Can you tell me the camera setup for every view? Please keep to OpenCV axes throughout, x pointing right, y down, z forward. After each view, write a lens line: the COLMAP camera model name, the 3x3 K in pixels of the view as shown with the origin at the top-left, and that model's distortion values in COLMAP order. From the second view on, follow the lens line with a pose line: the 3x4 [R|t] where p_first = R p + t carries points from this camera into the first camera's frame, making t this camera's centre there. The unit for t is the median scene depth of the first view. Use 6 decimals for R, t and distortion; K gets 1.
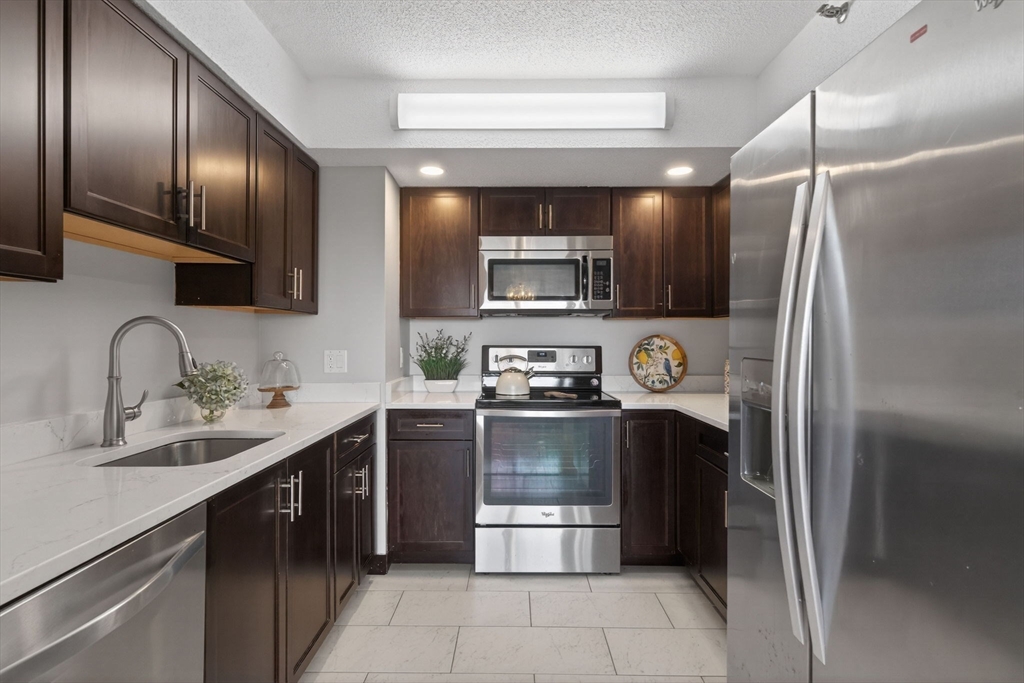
lens RADIAL K [[507.7, 0, 512.0], [0, 507.7, 341.5], [0, 0, 1]] dist [-0.000657, 0.000075]
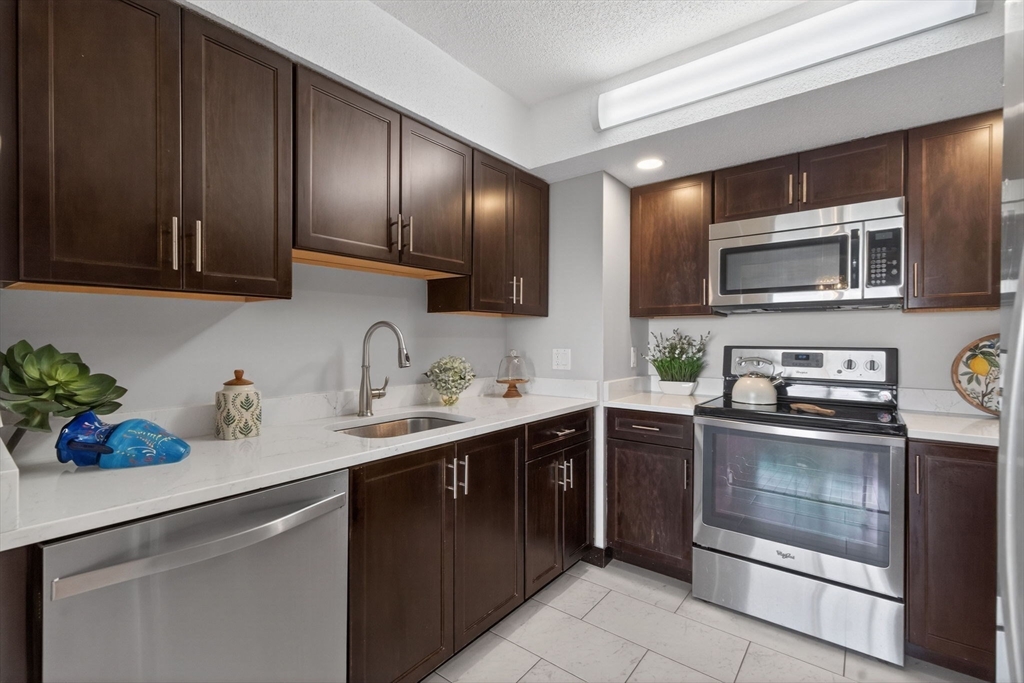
lens RADIAL K [[457.4, 0, 512.0], [0, 457.4, 341.5], [0, 0, 1]] dist [0.001217, 0.000398]
pose [[0.790687, 0.003757, -0.612209, 0.168803], [-0.003614, 0.999992, 0.001468, 0.000185], [0.612210, 0.001052, 0.790694, 0.152370]]
